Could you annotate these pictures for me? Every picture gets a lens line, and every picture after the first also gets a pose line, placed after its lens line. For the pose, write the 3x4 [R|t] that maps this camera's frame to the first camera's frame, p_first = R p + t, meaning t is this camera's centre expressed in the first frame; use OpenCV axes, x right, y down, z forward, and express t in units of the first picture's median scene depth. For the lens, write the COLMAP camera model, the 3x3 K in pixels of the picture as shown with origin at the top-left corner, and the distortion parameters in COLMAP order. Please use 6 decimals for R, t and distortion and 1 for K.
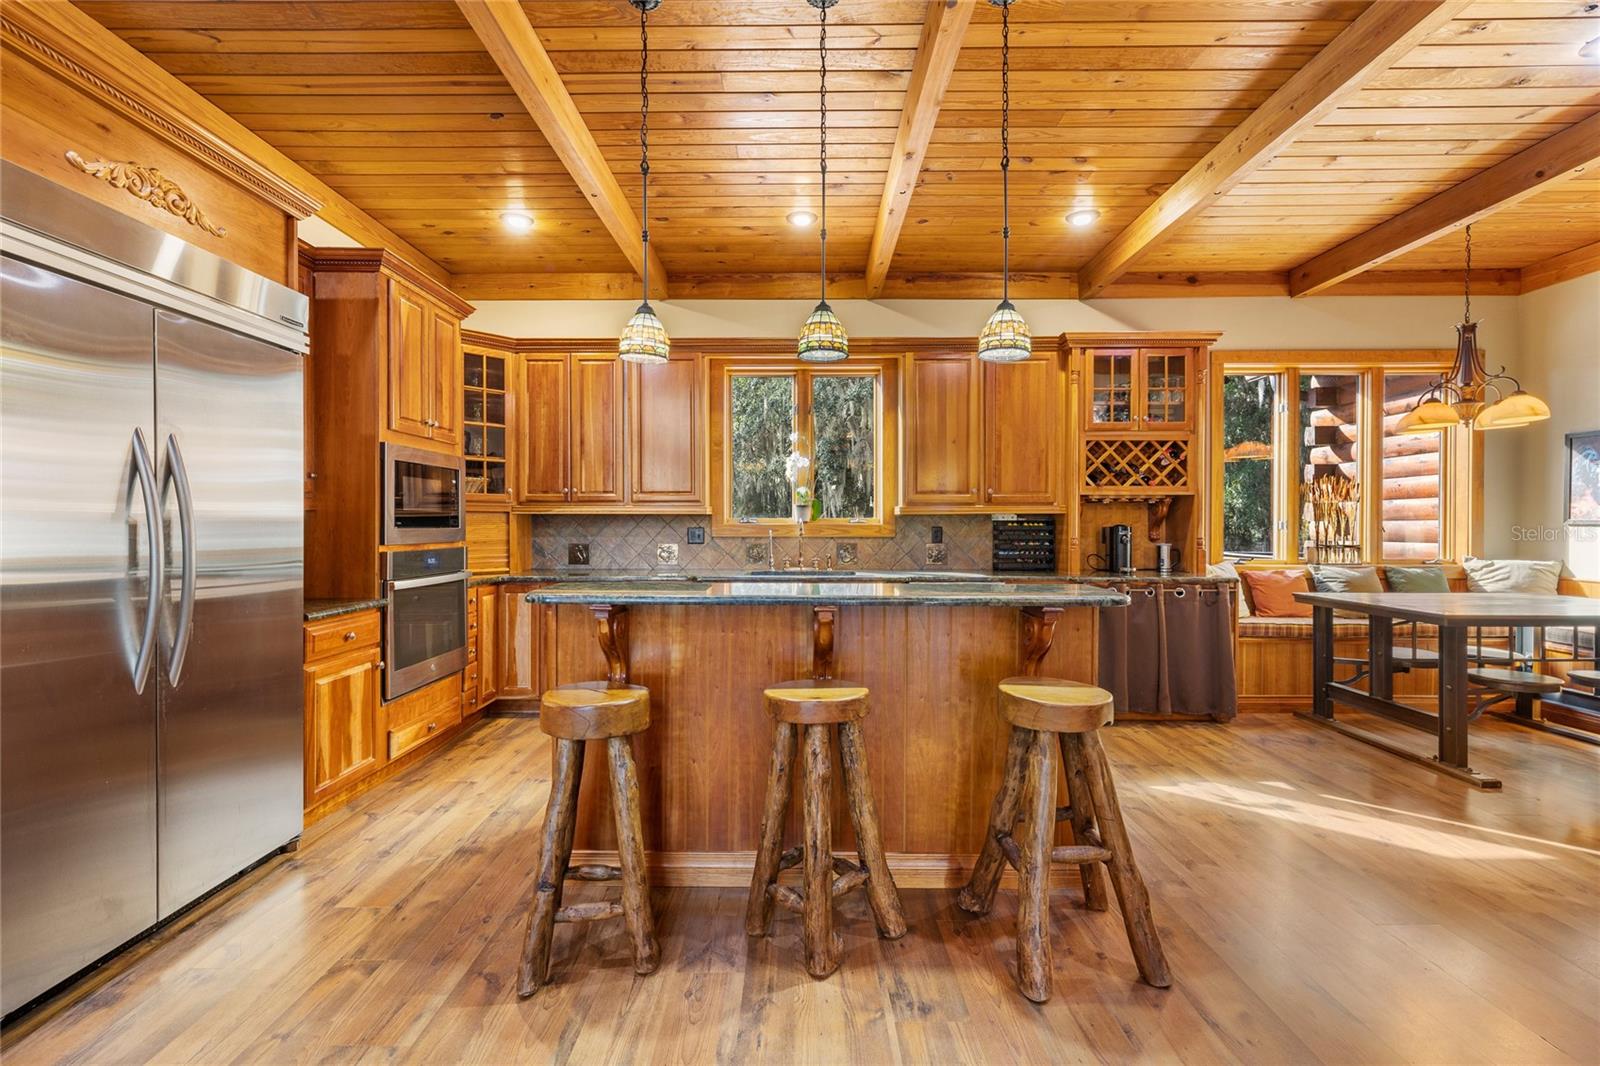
lens RADIAL K [[686.8, 0, 796.7], [0, 686.8, 532.7], [0, 0, 1]] dist [0.000599, 0.000217]
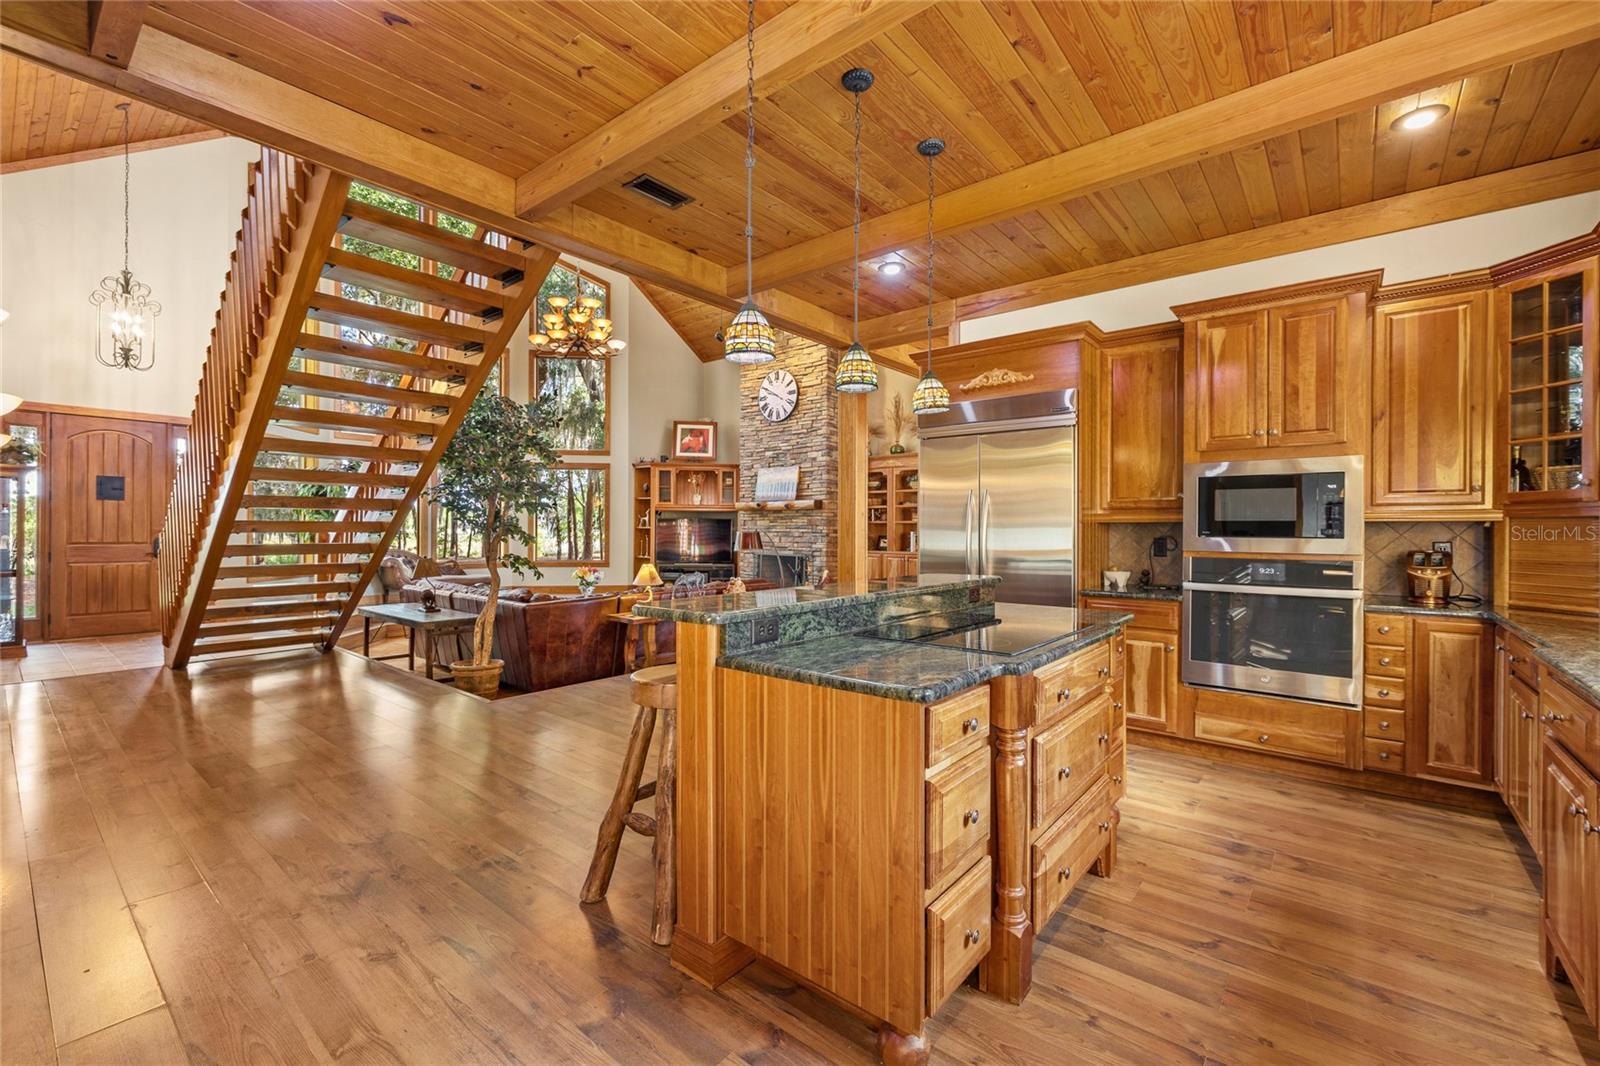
lens RADIAL K [[672.3, 0, 789.6], [0, 672.3, 529.7], [0, 0, 1]] dist [0.000235, -0.000103]
pose [[-0.637212, -0.003053, -0.770683, 0.501909], [-0.016753, 0.999811, 0.009891, -0.012329], [0.770507, 0.019214, -0.637142, 0.831106]]
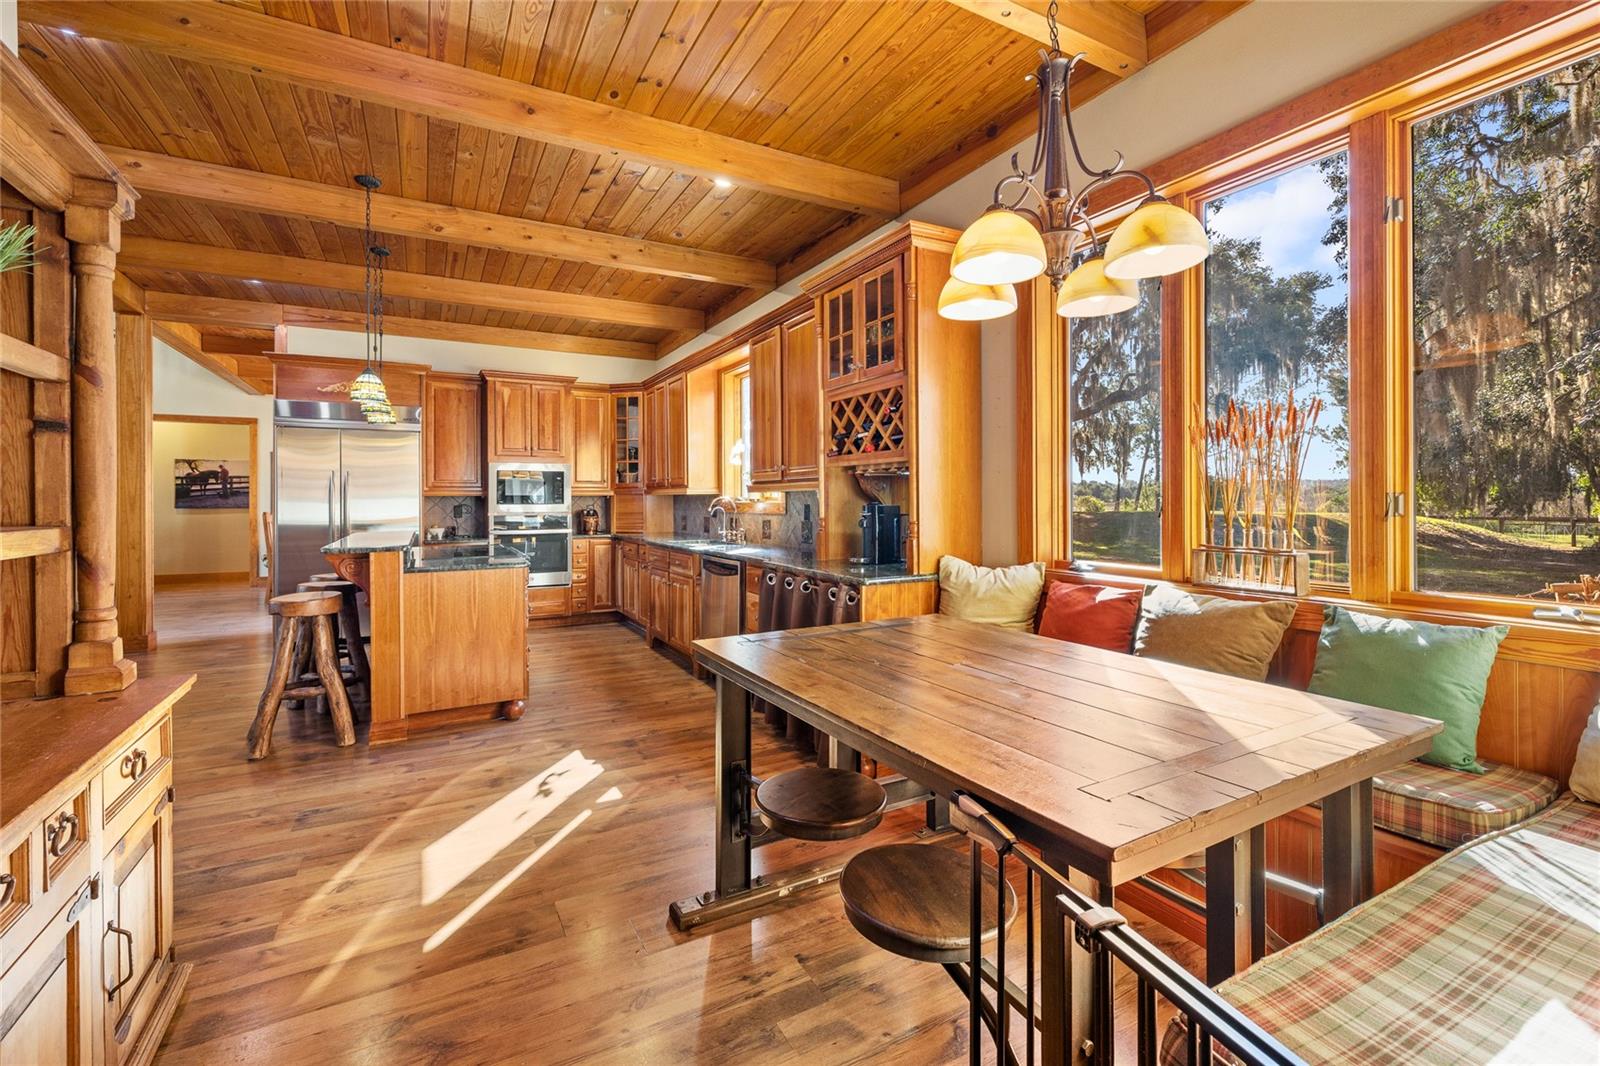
lens RADIAL K [[701.7, 0, 795.7], [0, 701.7, 498.6], [0, 0, 1]] dist [0.000672, -0.000066]
pose [[0.475032, -0.002896, -0.879964, 1.146927], [-0.009208, 0.999923, -0.008262, -0.009521], [0.879920, 0.012027, 0.474969, 0.554273]]
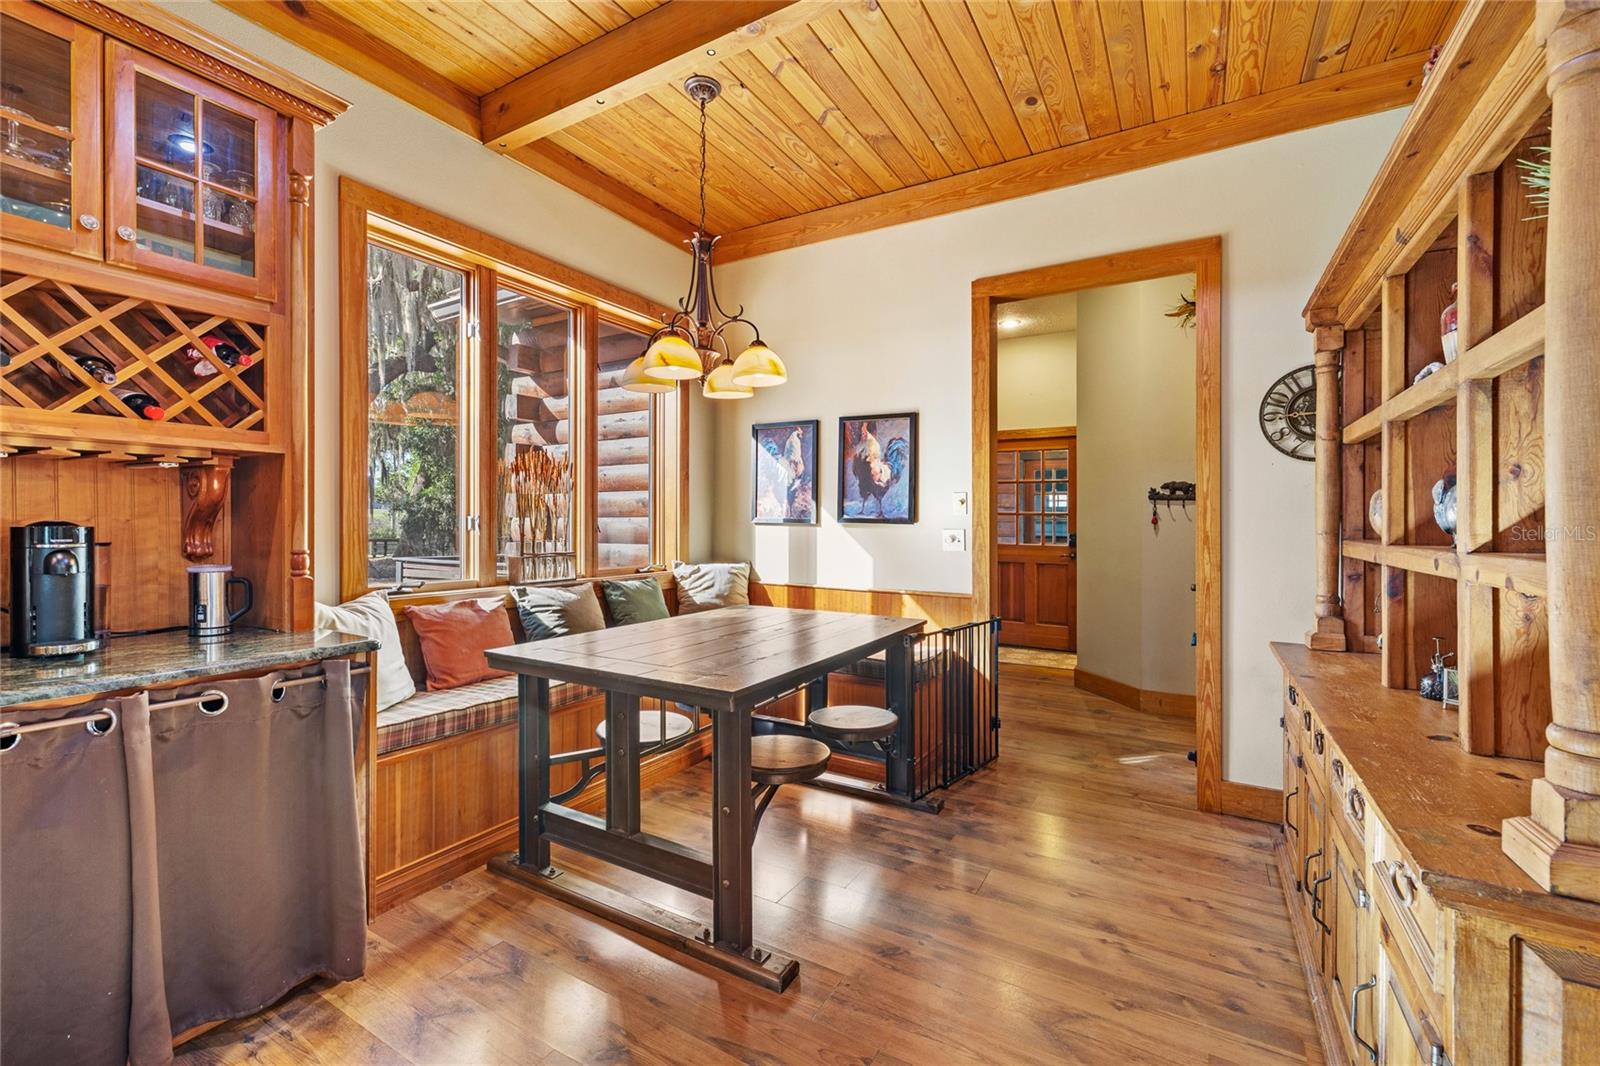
lens RADIAL K [[673.1, 0, 790.3], [0, 673.1, 525.8], [0, 0, 1]] dist [0.001012, 0.000001]
pose [[0.510956, -0.001488, 0.859606, 0.371026], [0.005617, 0.999983, -0.001608, -0.006493], [-0.859589, 0.005650, 0.510956, 0.498287]]
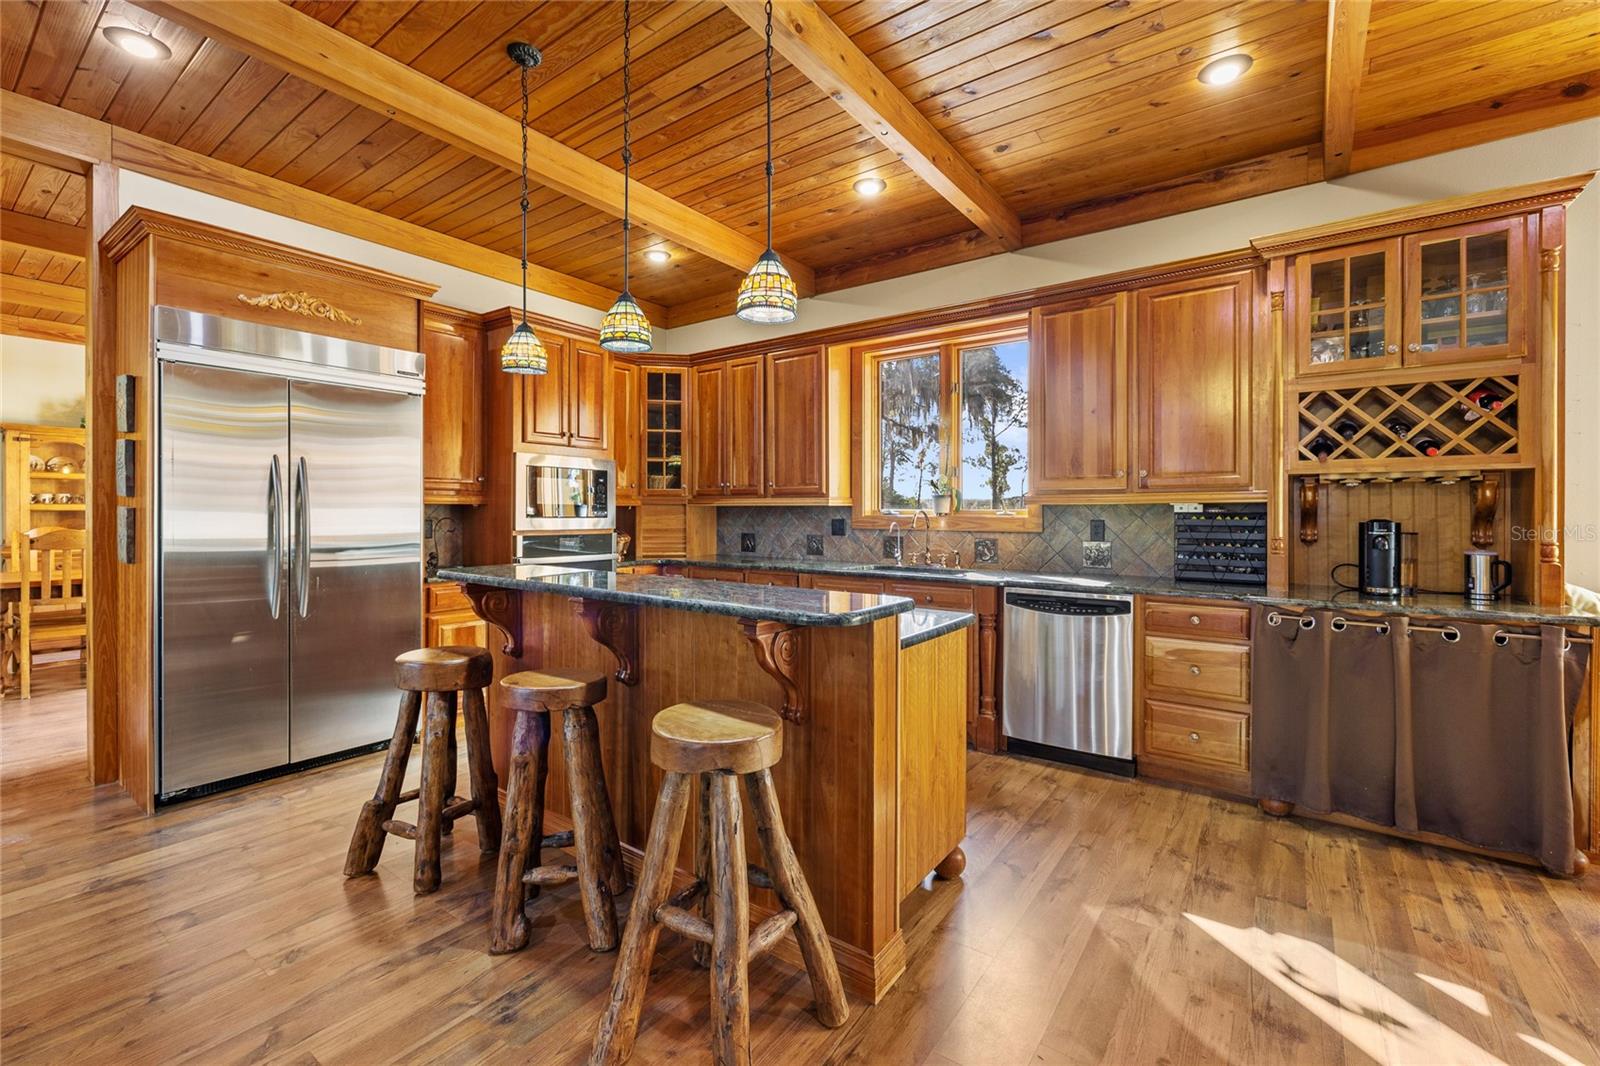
lens RADIAL K [[682.3, 0, 793.7], [0, 682.3, 517.6], [0, 0, 1]] dist [0.000356, -0.000142]
pose [[0.808183, 0.005956, -0.588901, 0.410983], [-0.011010, 0.999927, -0.004997, -0.004010], [0.588828, 0.010522, 0.808190, 0.174375]]
